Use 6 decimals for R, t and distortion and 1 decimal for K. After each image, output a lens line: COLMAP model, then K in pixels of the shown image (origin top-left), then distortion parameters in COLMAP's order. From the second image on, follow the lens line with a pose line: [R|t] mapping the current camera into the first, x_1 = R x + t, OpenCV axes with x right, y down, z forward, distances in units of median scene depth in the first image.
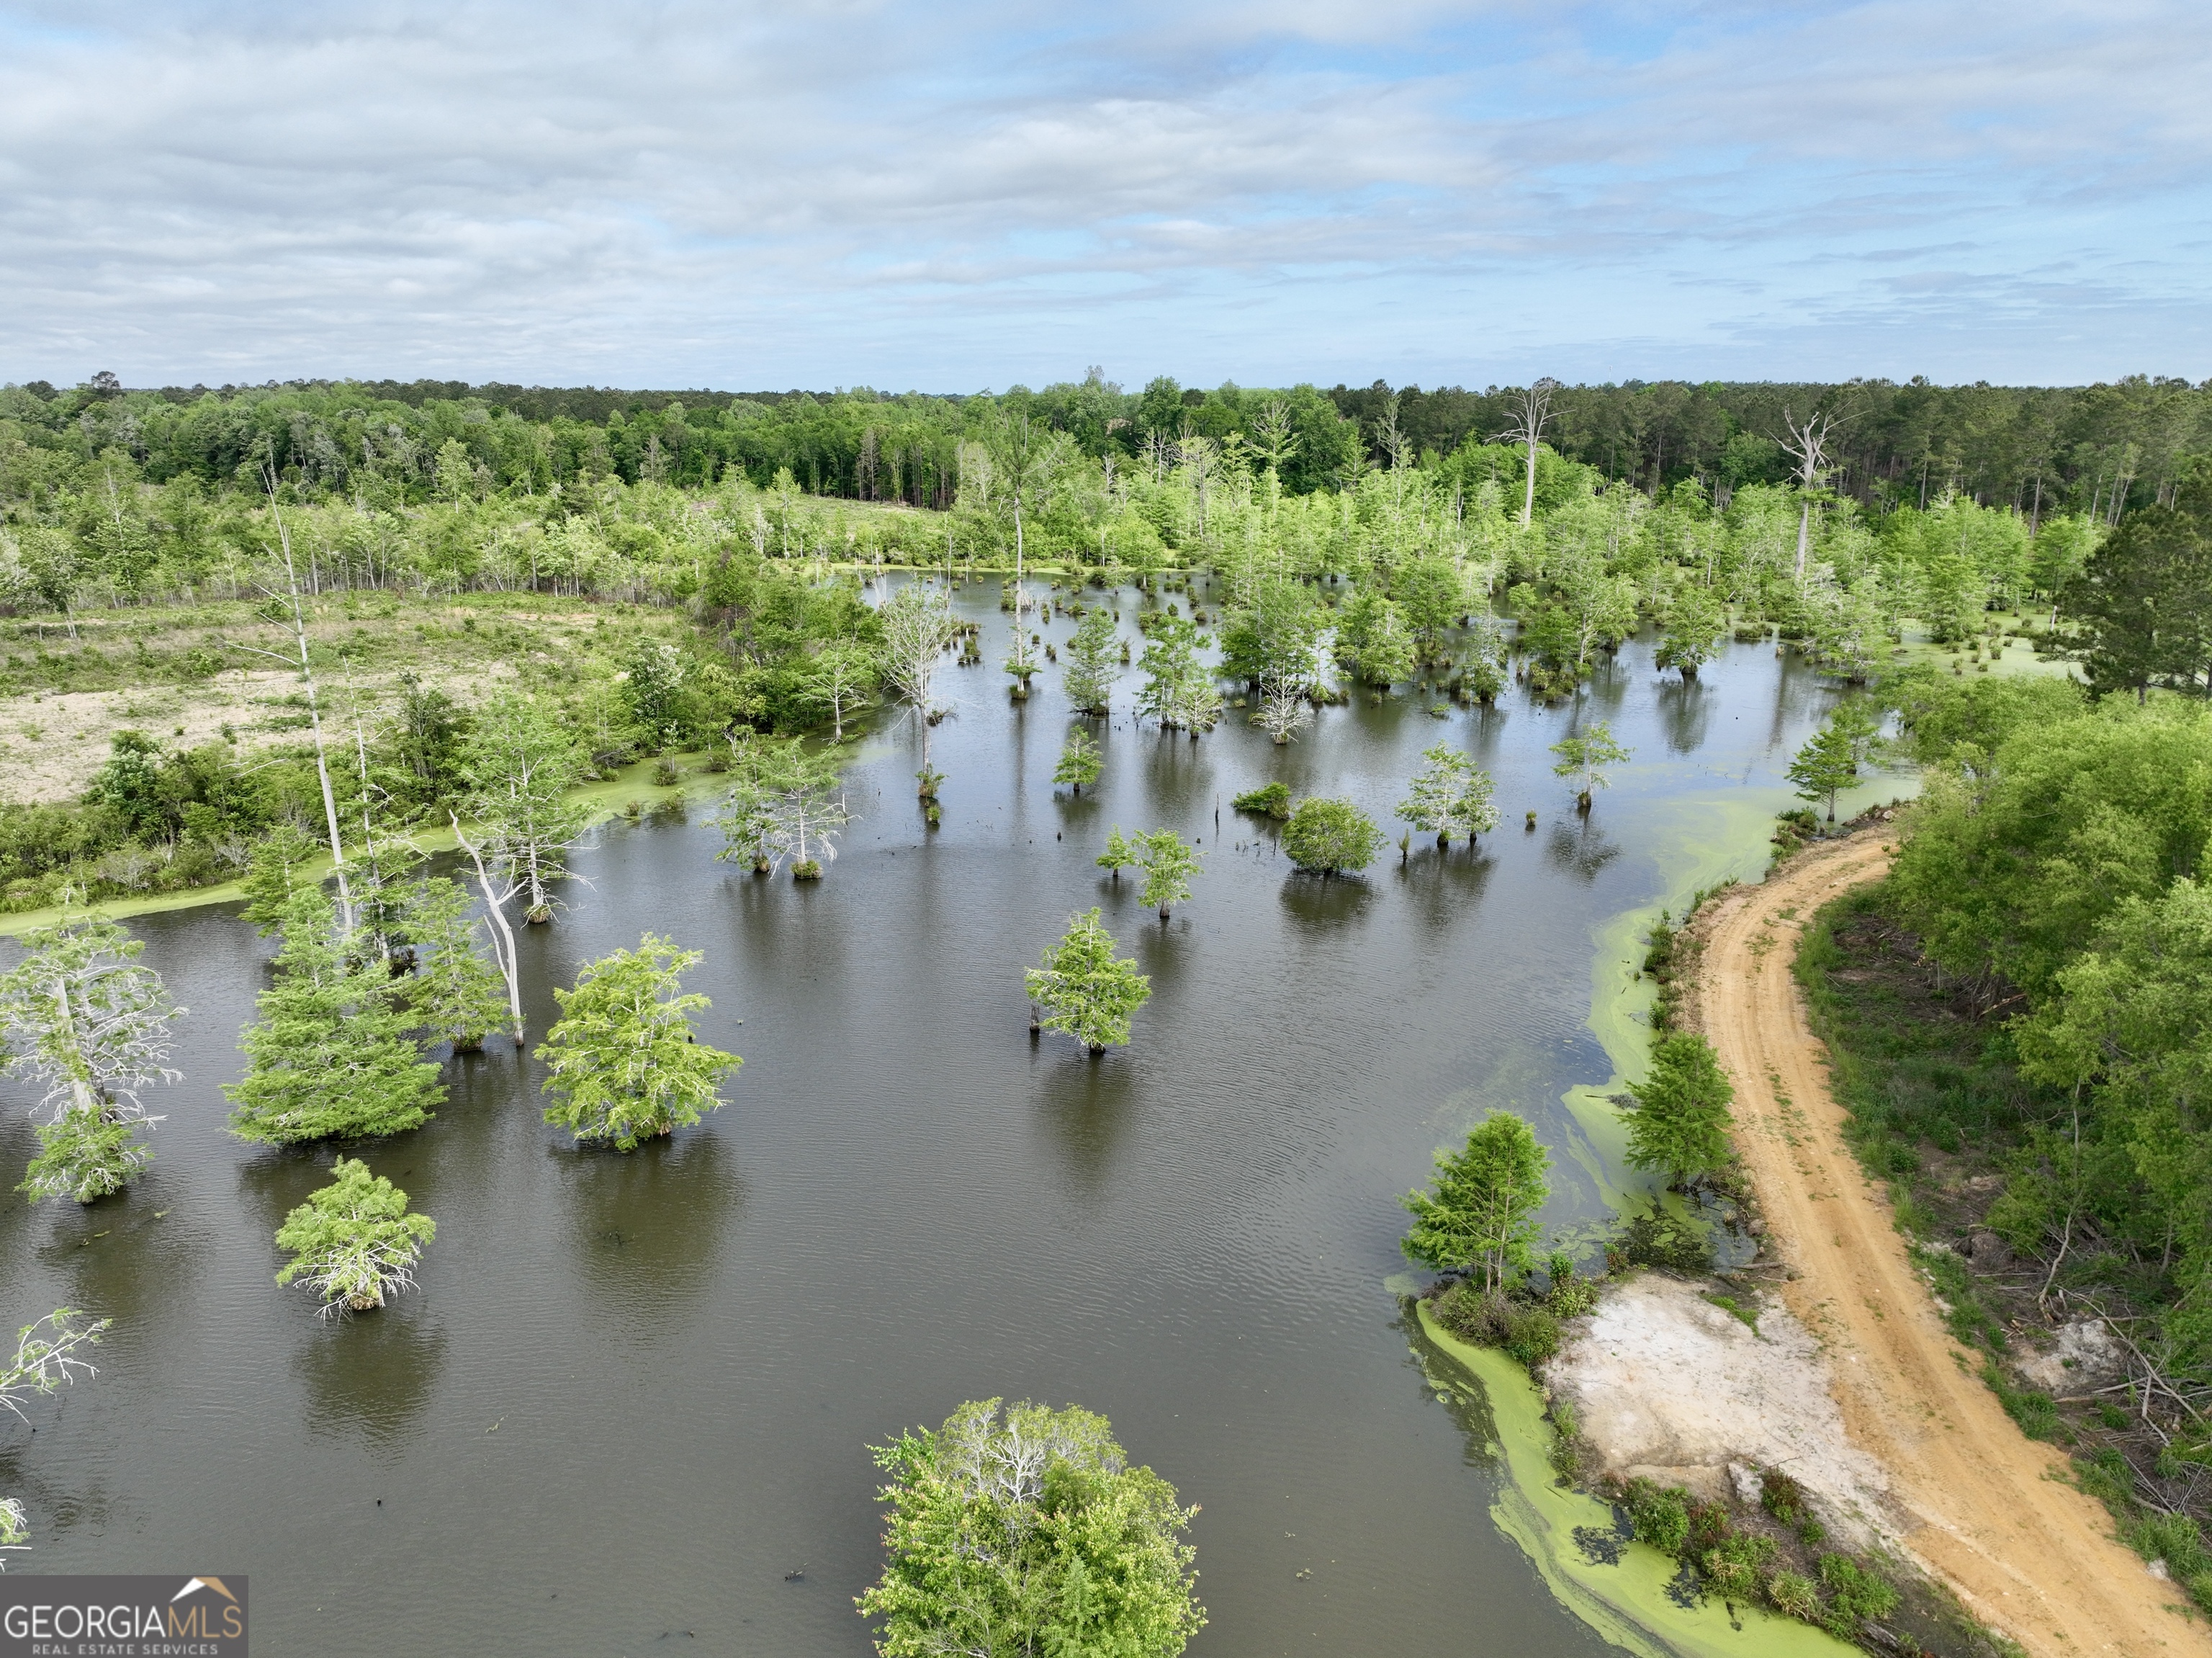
lens RADIAL K [[1564.8, 0, 1109.6], [0, 1564.8, 828.3], [0, 0, 1]] dist [0.005257, 0.013523]
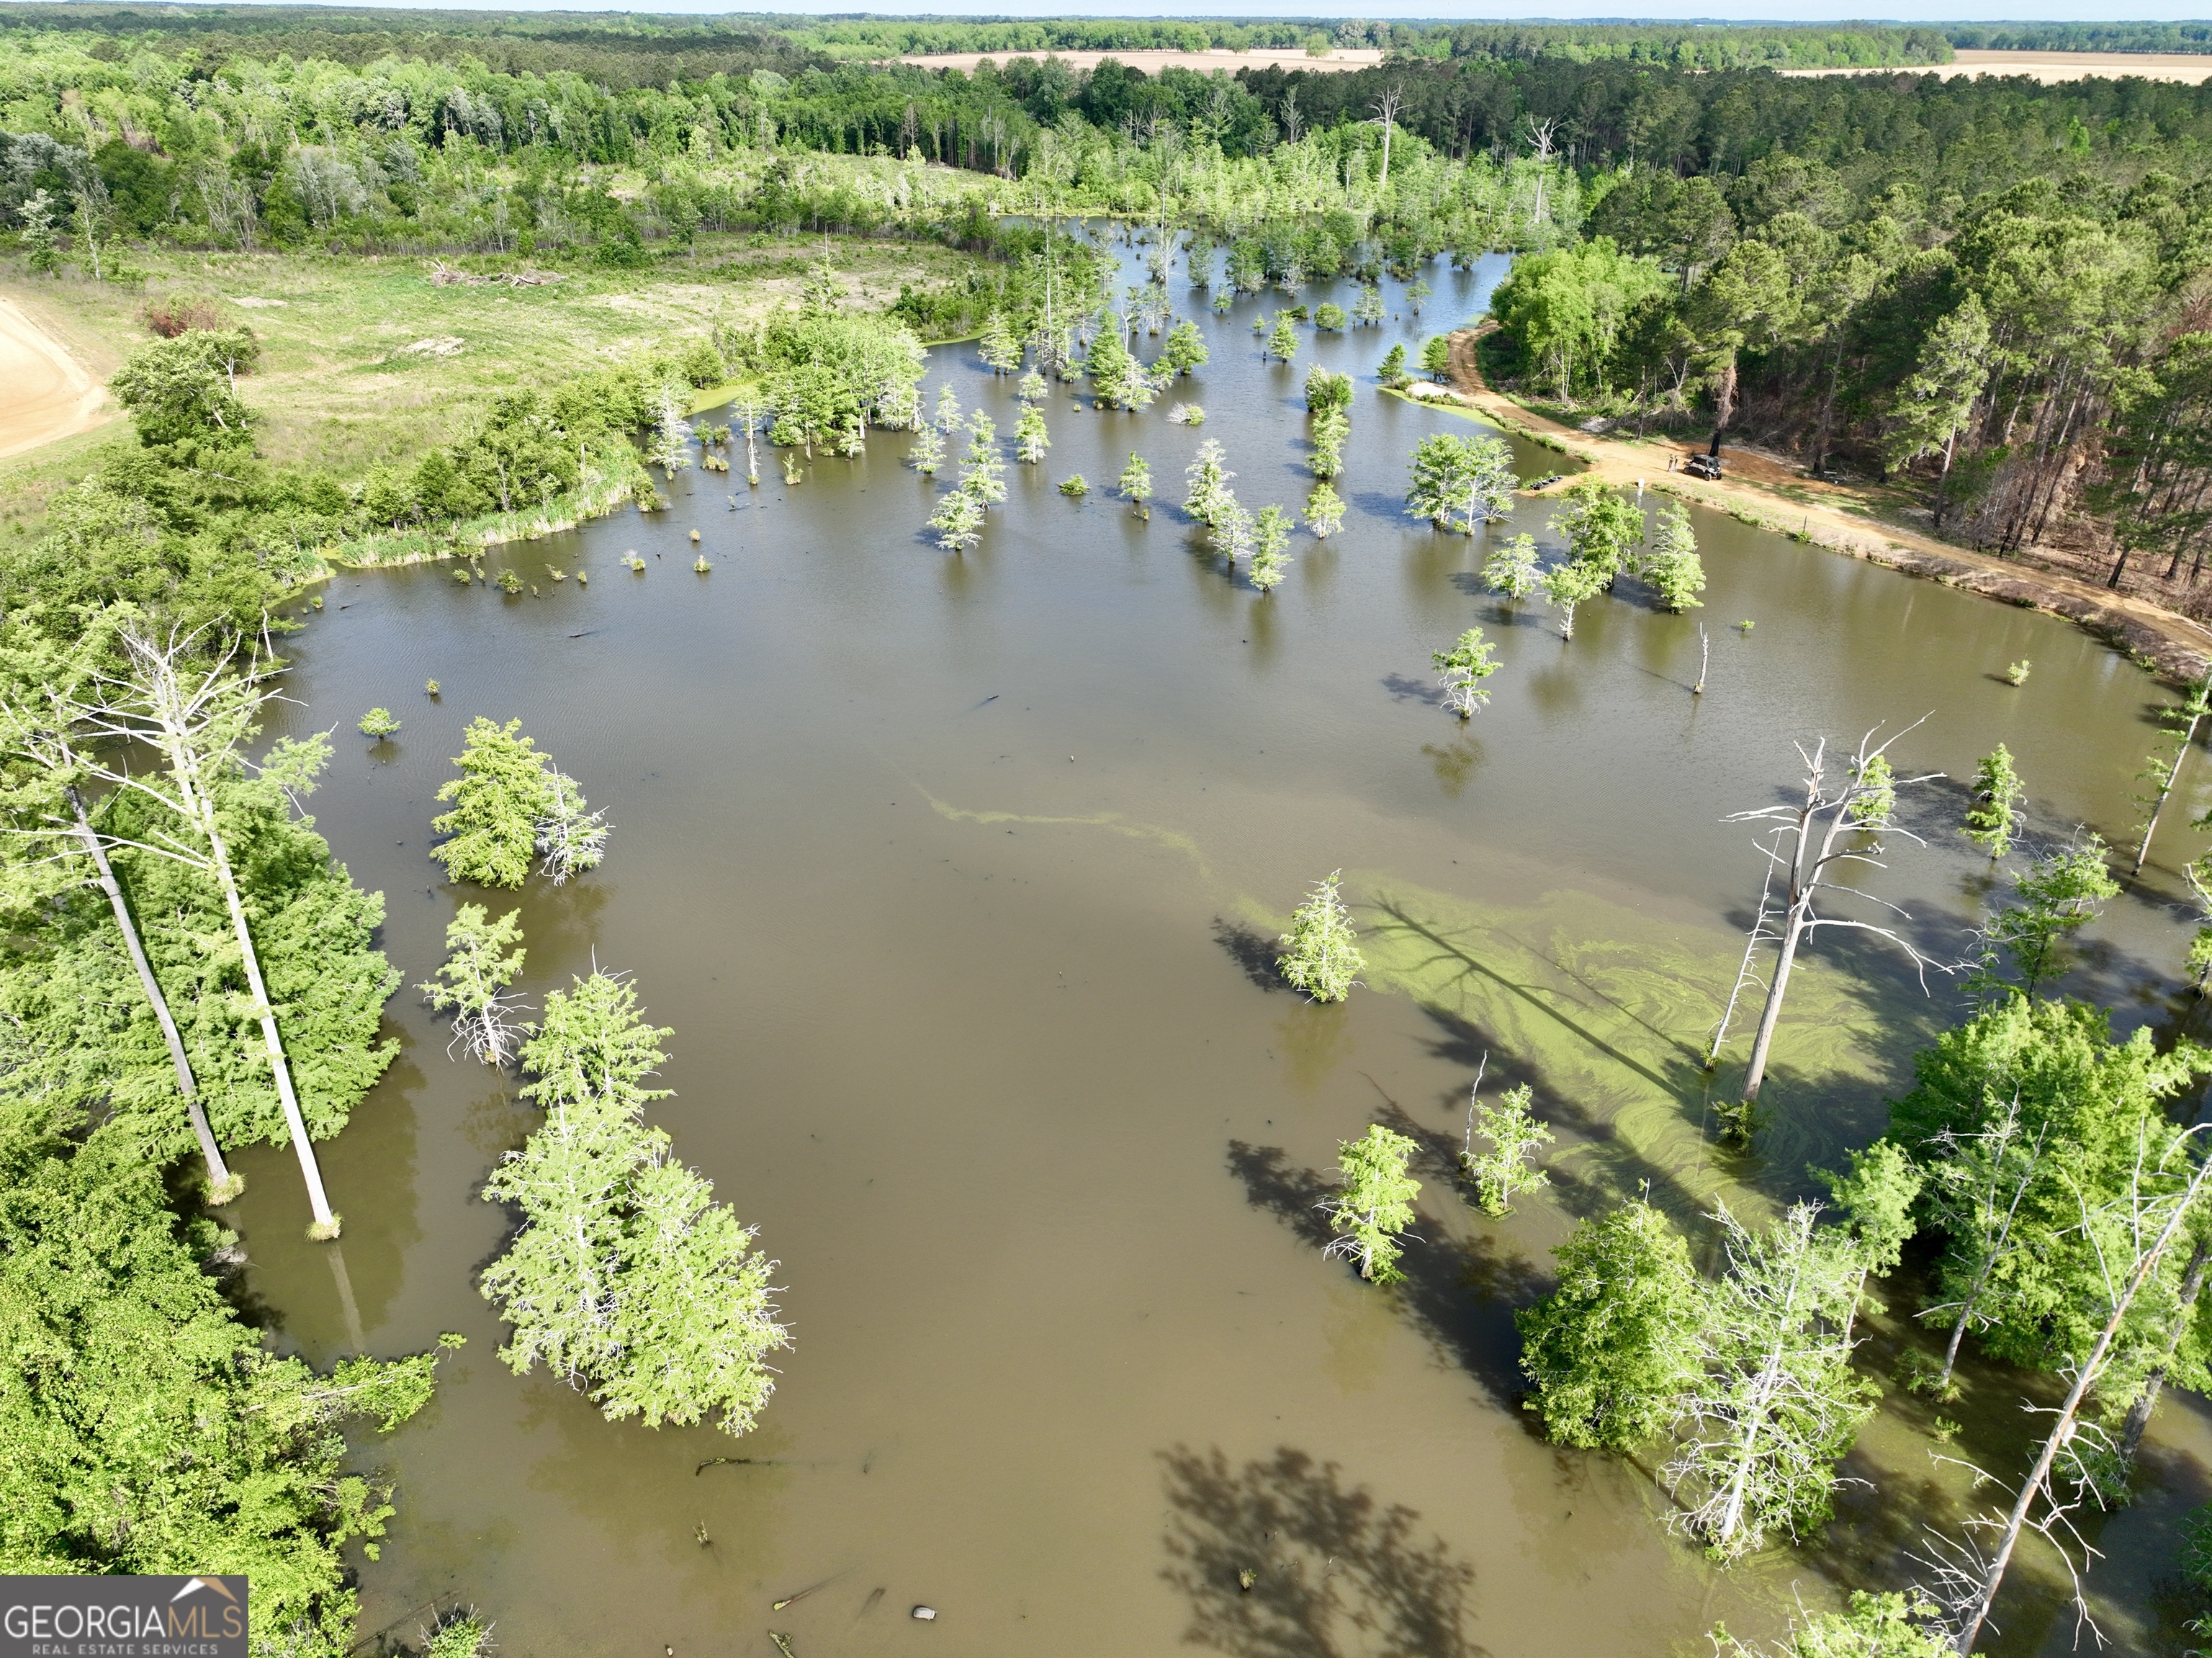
lens RADIAL K [[1564.8, 0, 1109.6], [0, 1564.8, 828.3], [0, 0, 1]] dist [0.005257, 0.013523]
pose [[0.994033, -0.045218, 0.099268, -0.176475], [0.023144, 0.976741, 0.213168, 0.089622], [-0.106599, -0.209598, 0.971959, -0.583476]]
